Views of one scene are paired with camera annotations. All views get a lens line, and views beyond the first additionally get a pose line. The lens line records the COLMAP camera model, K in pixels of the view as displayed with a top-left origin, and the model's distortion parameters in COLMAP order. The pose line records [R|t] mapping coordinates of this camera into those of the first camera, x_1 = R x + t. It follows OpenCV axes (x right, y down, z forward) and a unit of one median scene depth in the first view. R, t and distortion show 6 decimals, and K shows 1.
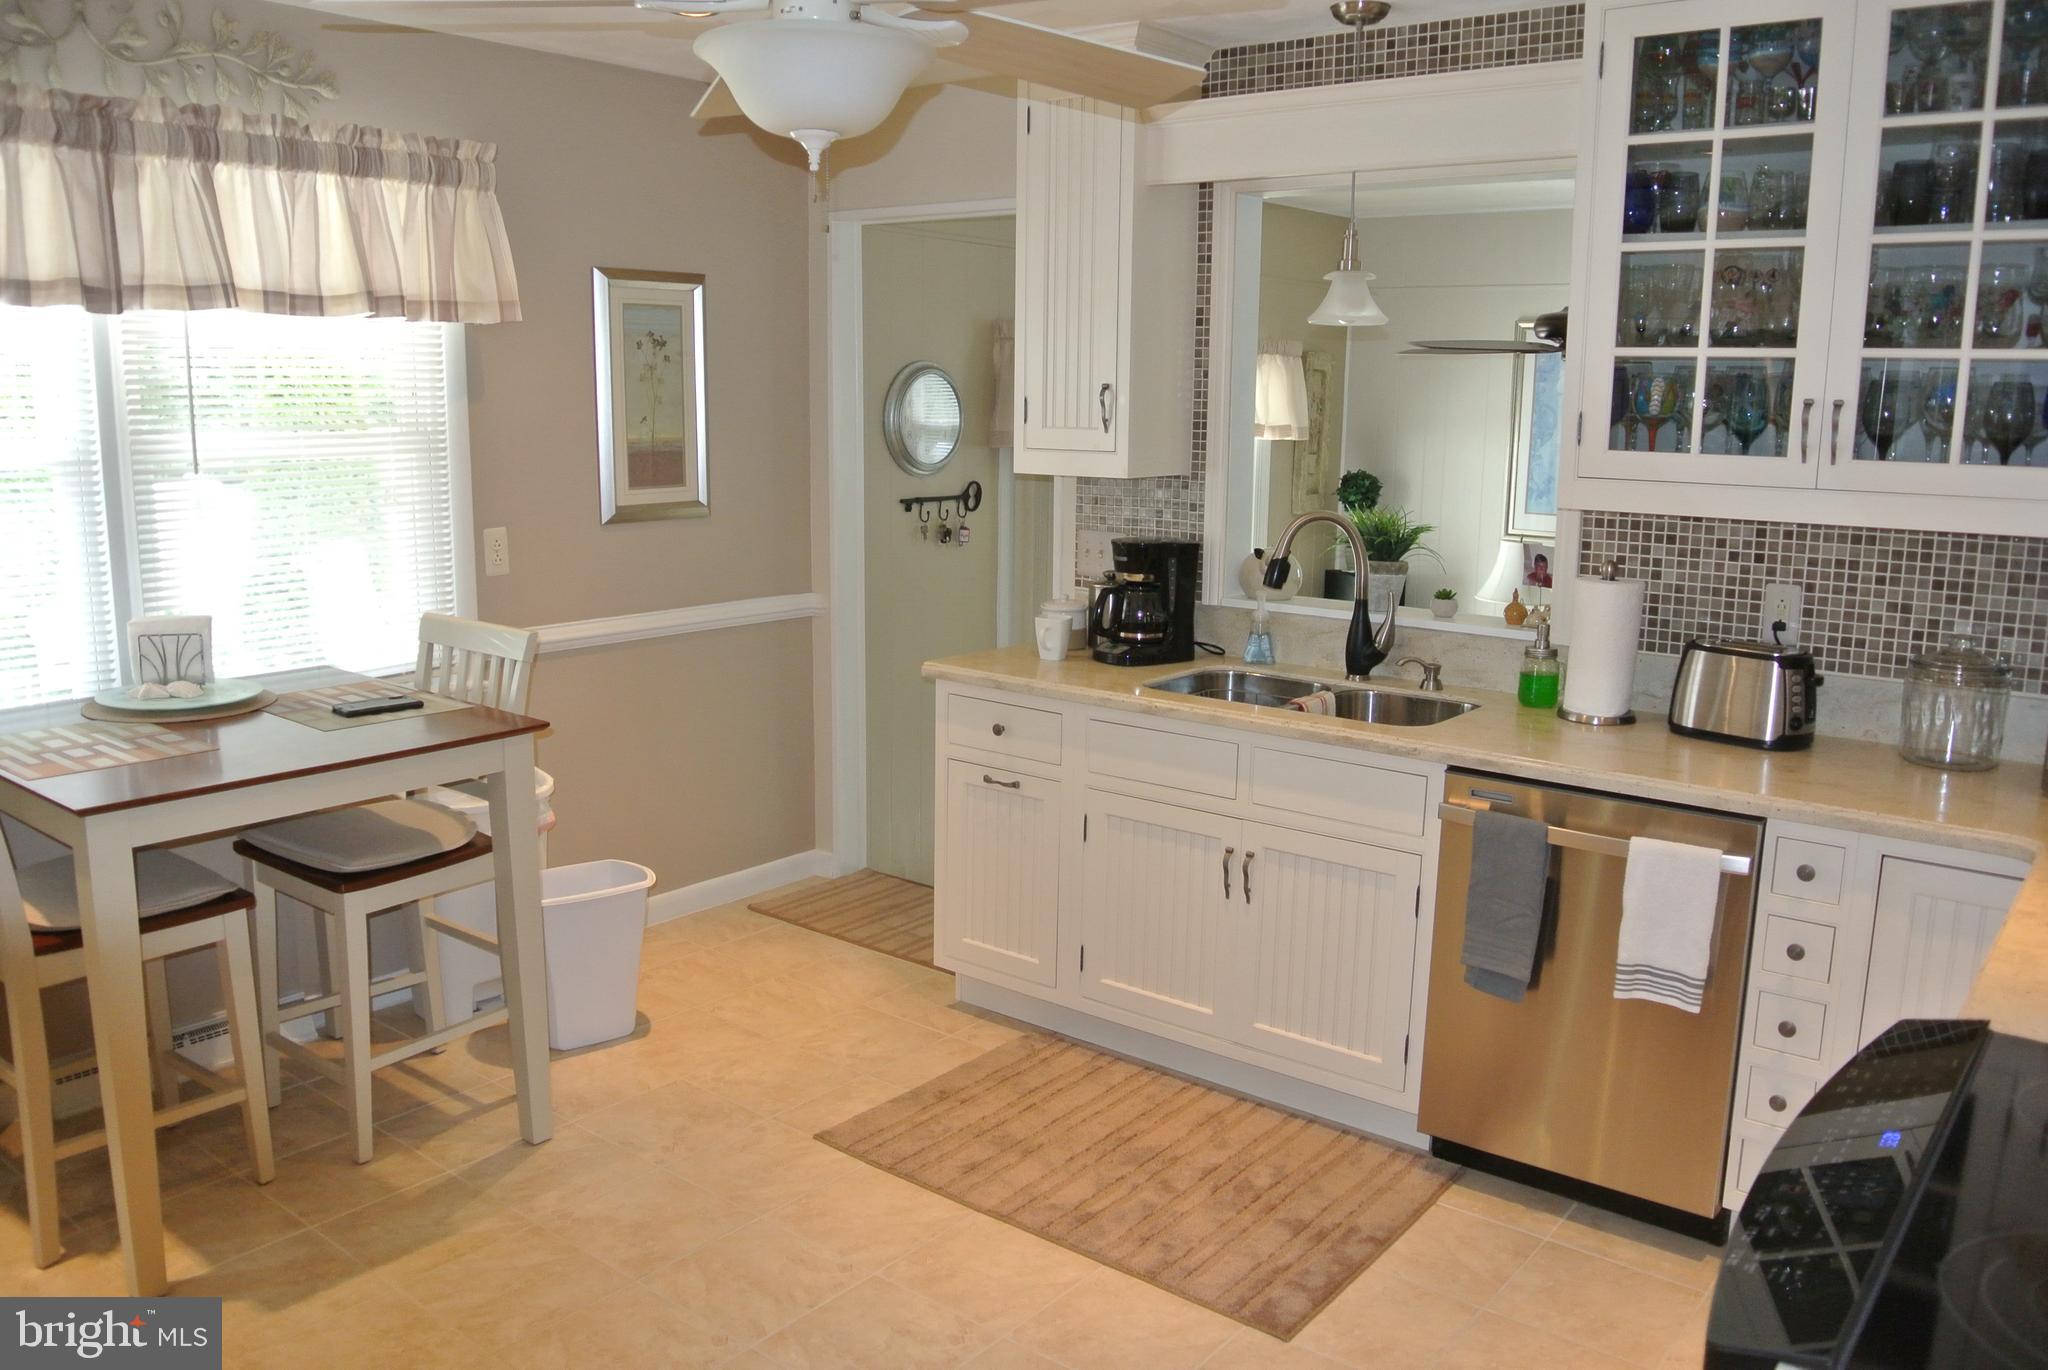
lens RADIAL K [[1585.4, 0, 1008.0], [0, 1585.4, 691.8], [0, 0, 1]] dist [-0.087922, 0.037756]
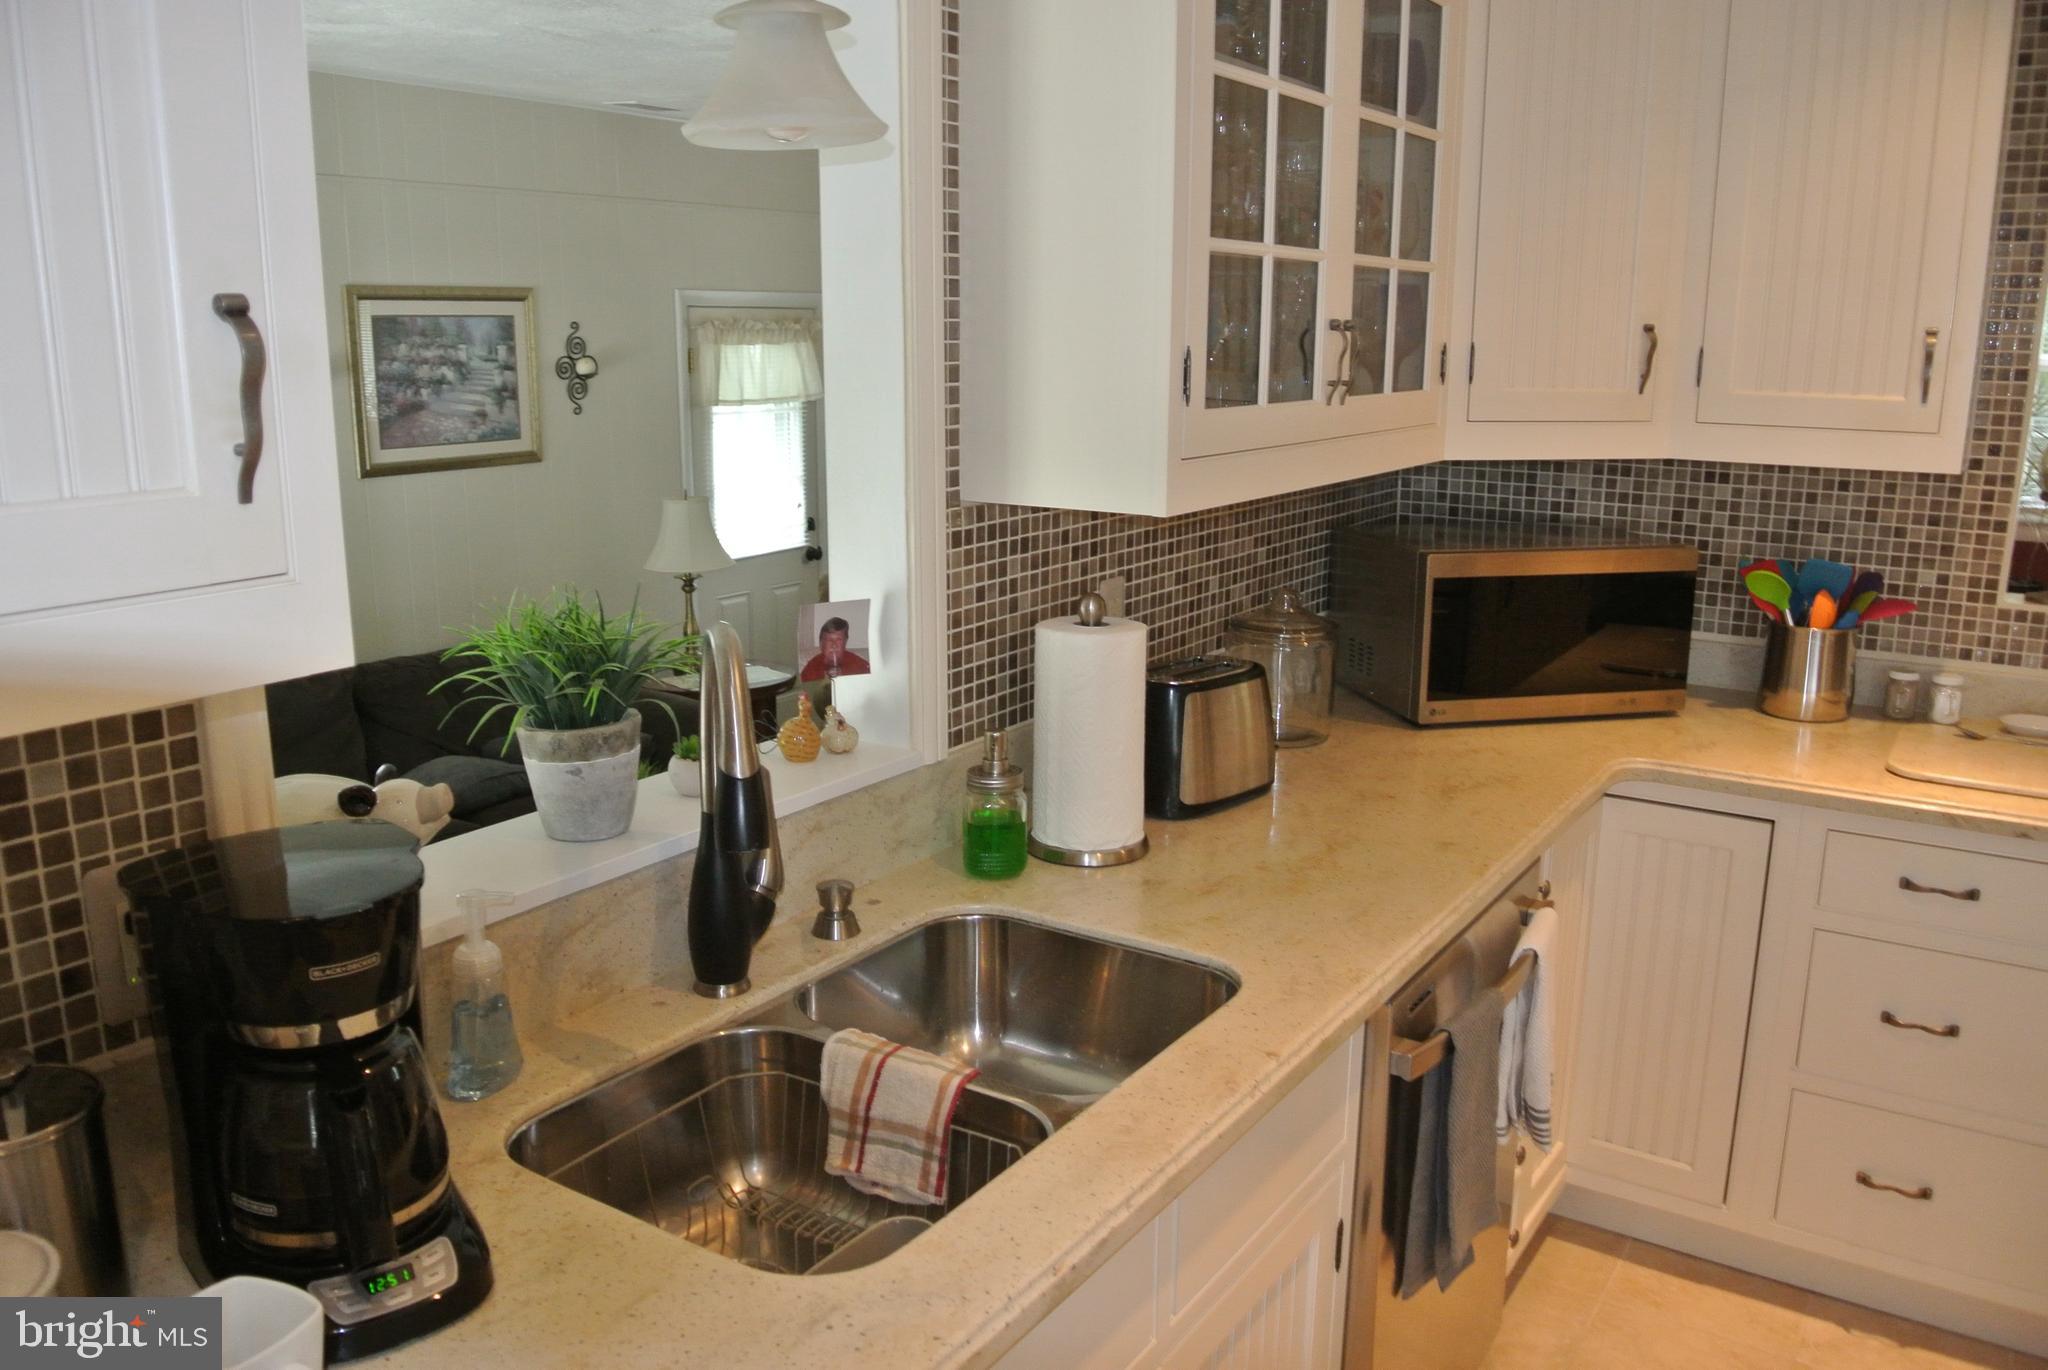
lens RADIAL K [[1585.4, 0, 1009.6], [0, 1585.4, 692.7], [0, 0, 1]] dist [-0.087922, 0.037756]
pose [[-0.084663, -0.234845, 0.968339, -0.208898], [0.184341, 0.951360, 0.246845, -0.200215], [-0.979209, 0.199403, -0.037254, 1.042633]]
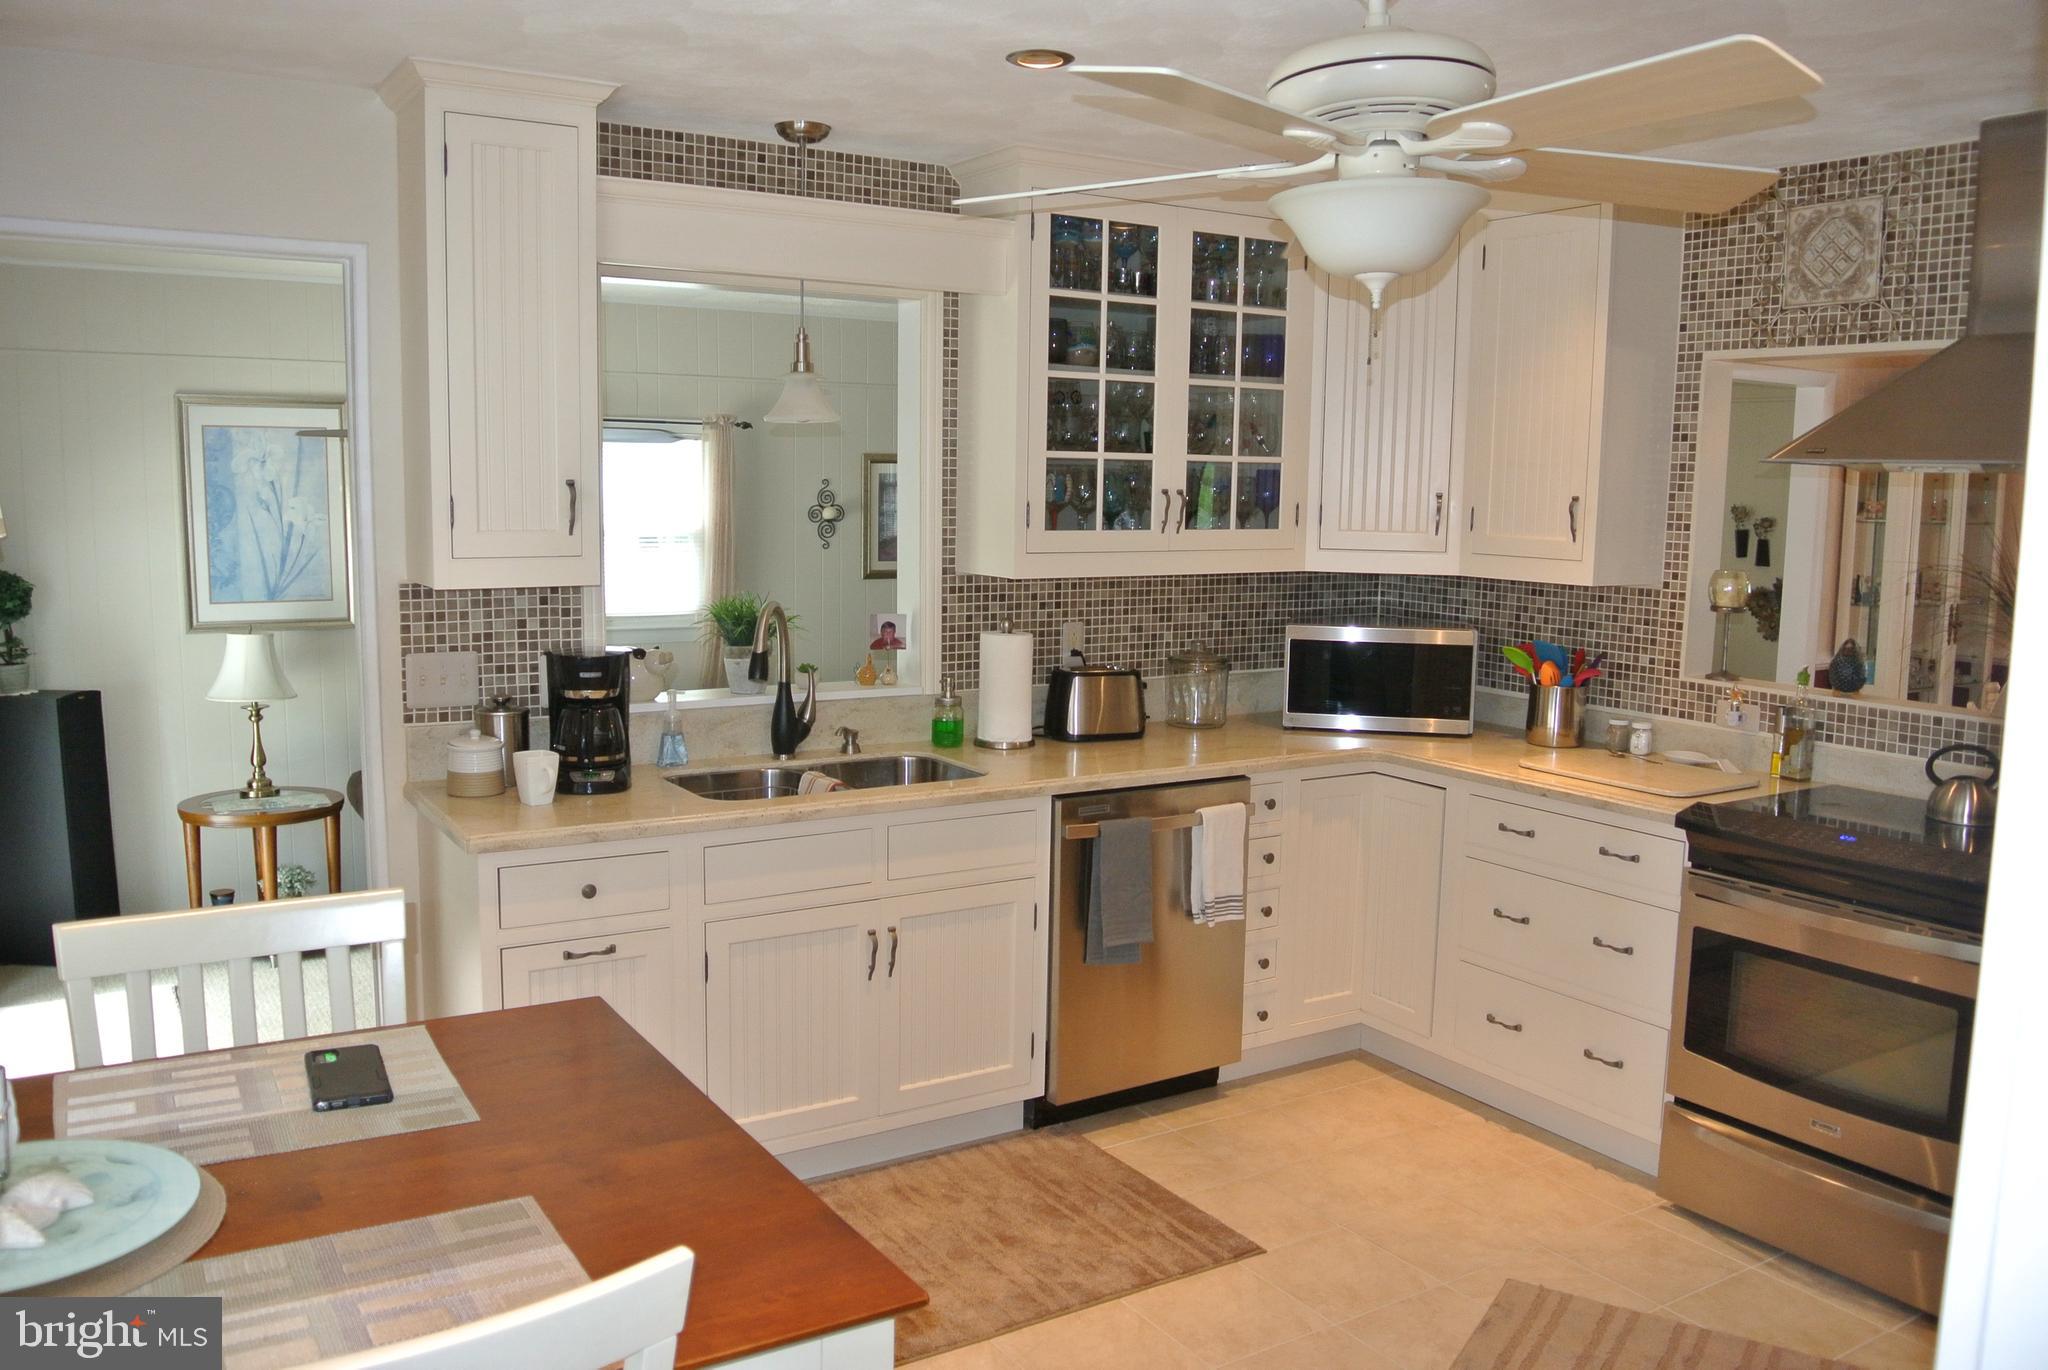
lens RADIAL K [[1585.4, 0, 1009.4], [0, 1585.4, 692.6], [0, 0, 1]] dist [-0.087922, 0.037756]
pose [[0.329501, -0.132198, 0.934854, -0.794177], [0.166372, 0.982785, 0.080336, -0.124469], [-0.929381, 0.129063, 0.345823, 0.557415]]
